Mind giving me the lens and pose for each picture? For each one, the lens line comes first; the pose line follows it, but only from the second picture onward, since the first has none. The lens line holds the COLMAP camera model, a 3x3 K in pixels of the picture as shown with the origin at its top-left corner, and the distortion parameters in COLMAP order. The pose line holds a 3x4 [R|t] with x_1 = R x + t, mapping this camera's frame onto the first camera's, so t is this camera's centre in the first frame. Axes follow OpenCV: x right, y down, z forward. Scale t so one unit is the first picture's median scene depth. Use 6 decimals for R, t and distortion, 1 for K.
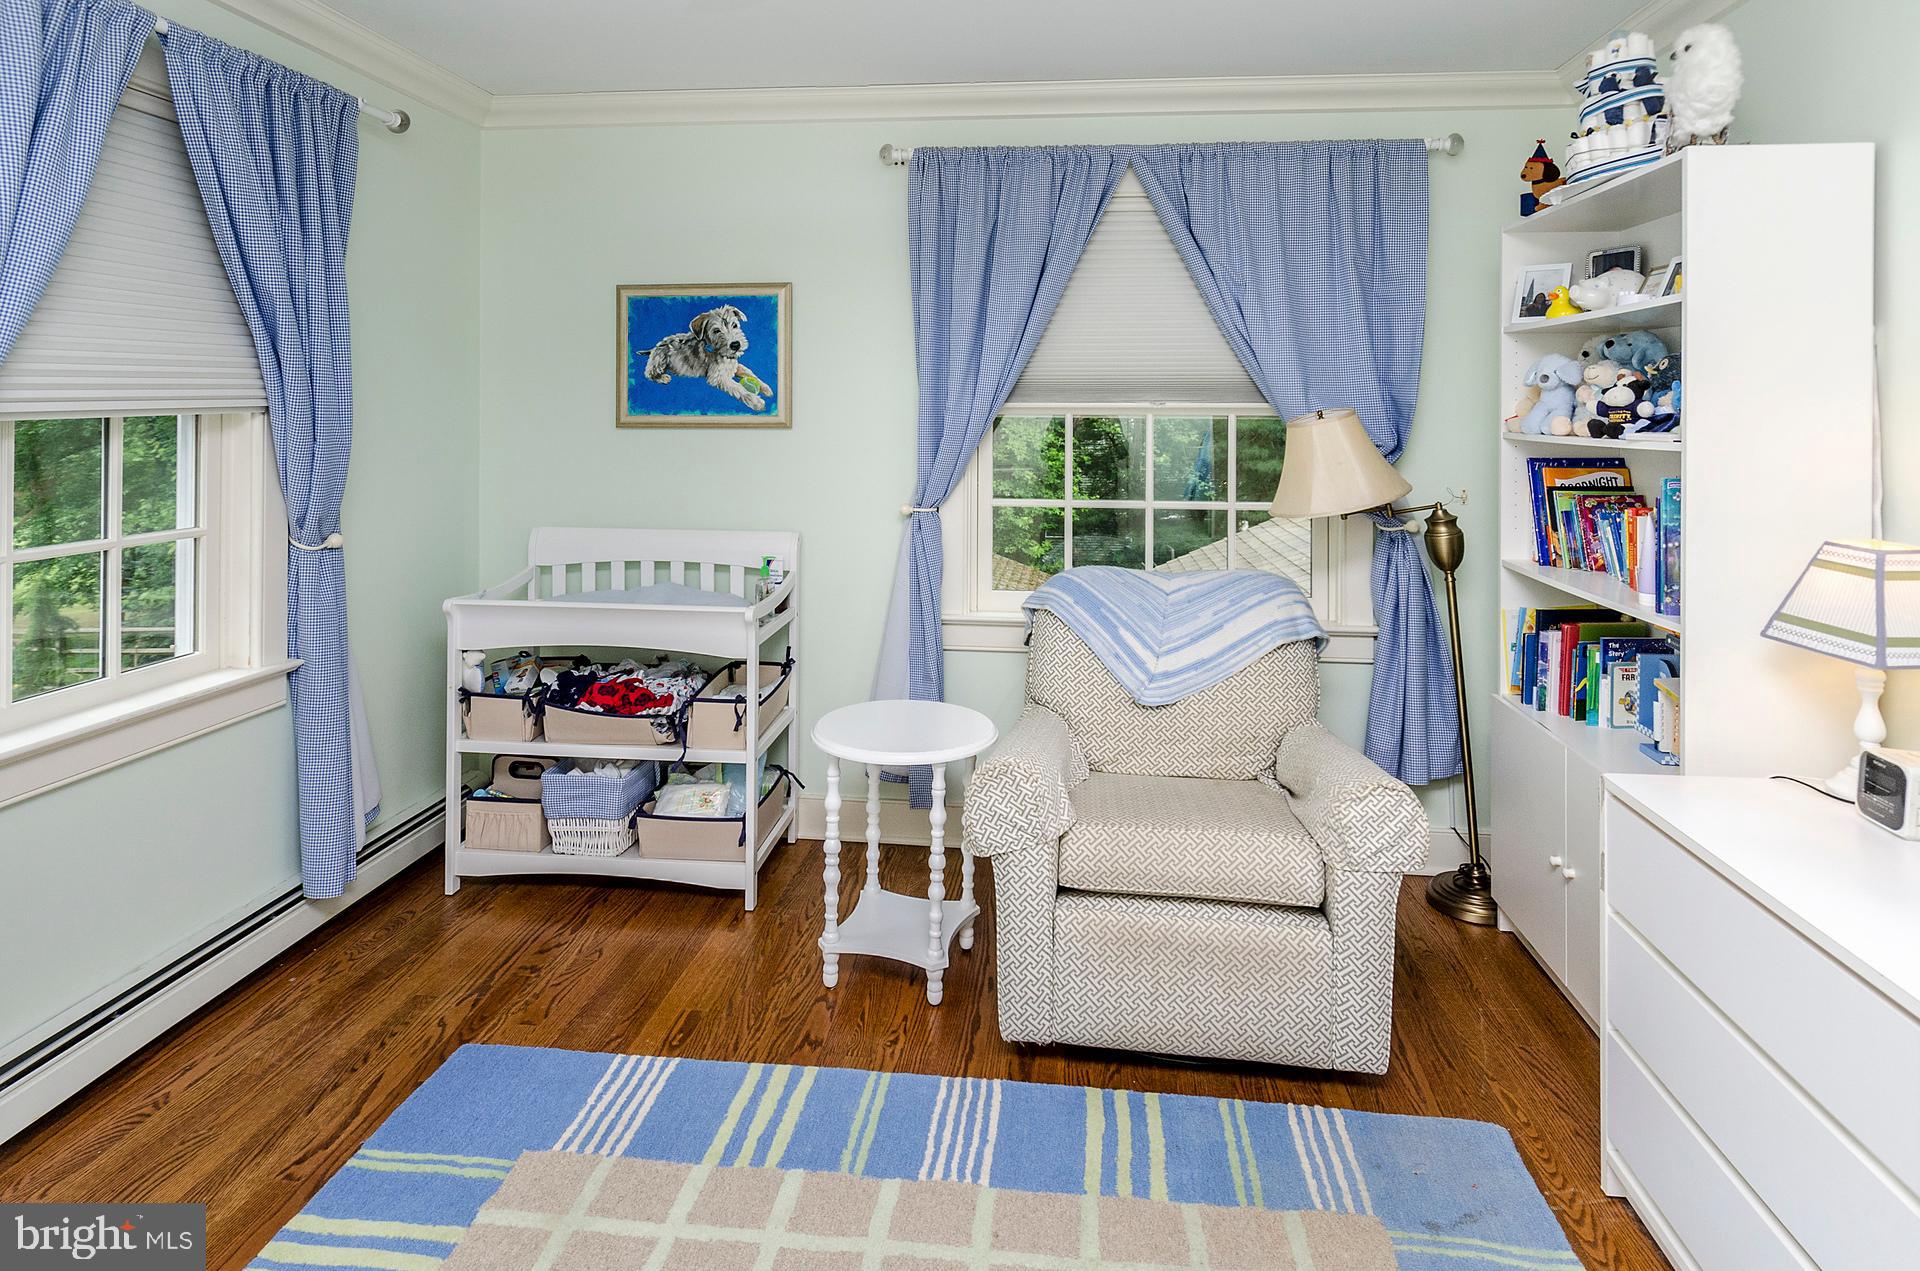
lens RADIAL K [[1069.1, 0, 959.5], [0, 1069.1, 596.7], [0, 0, 1]] dist [-0.001316, -0.008660]
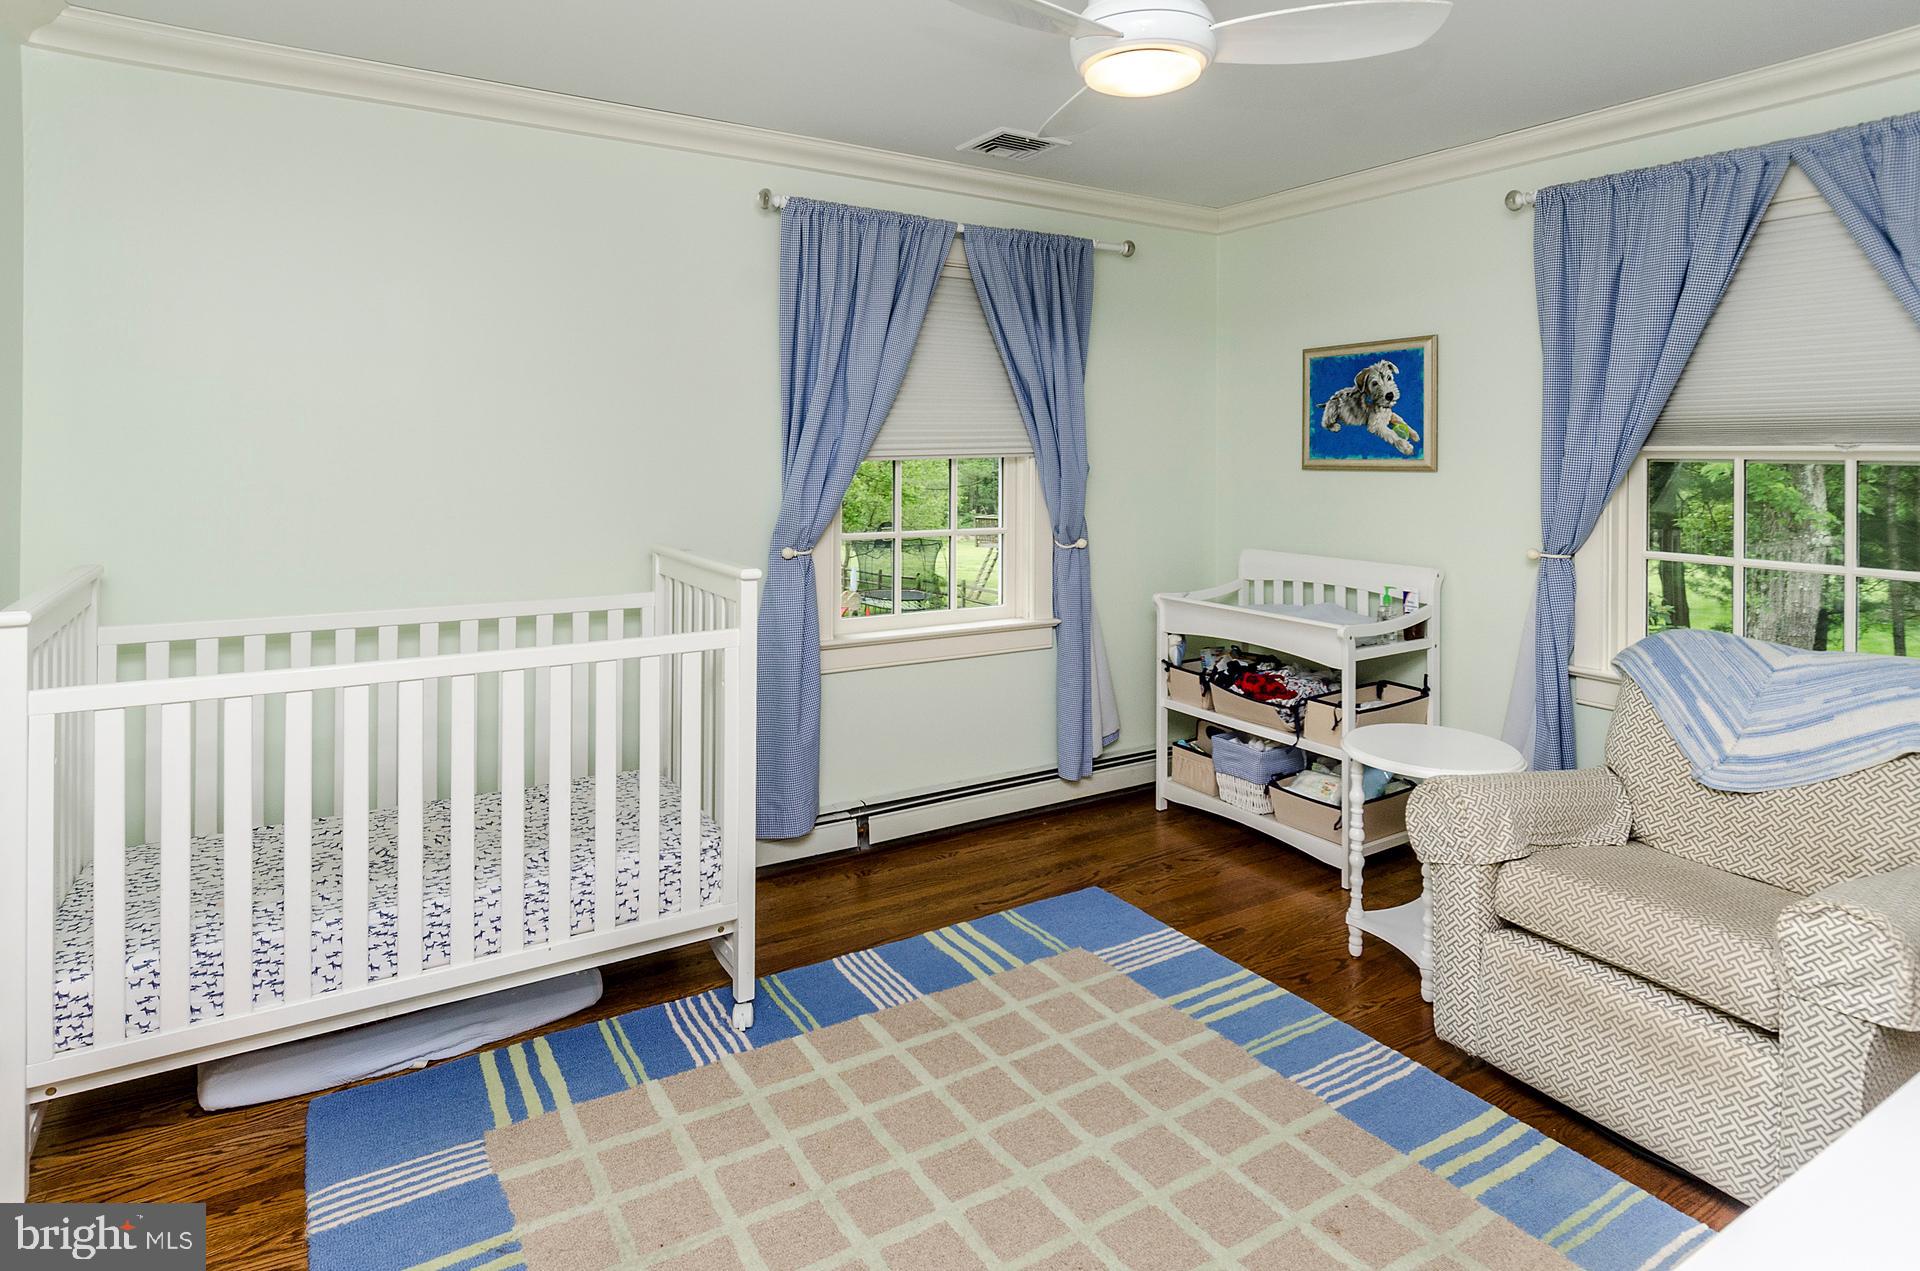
lens RADIAL K [[999.7, 0, 958.3], [0, 999.7, 760.7], [0, 0, 1]] dist [-0.000065, -0.002180]
pose [[0.614511, 0.230137, -0.754595, 0.397253], [-0.136322, 0.973093, 0.185760, 0.008184], [0.777041, -0.011284, 0.629349, -0.032885]]
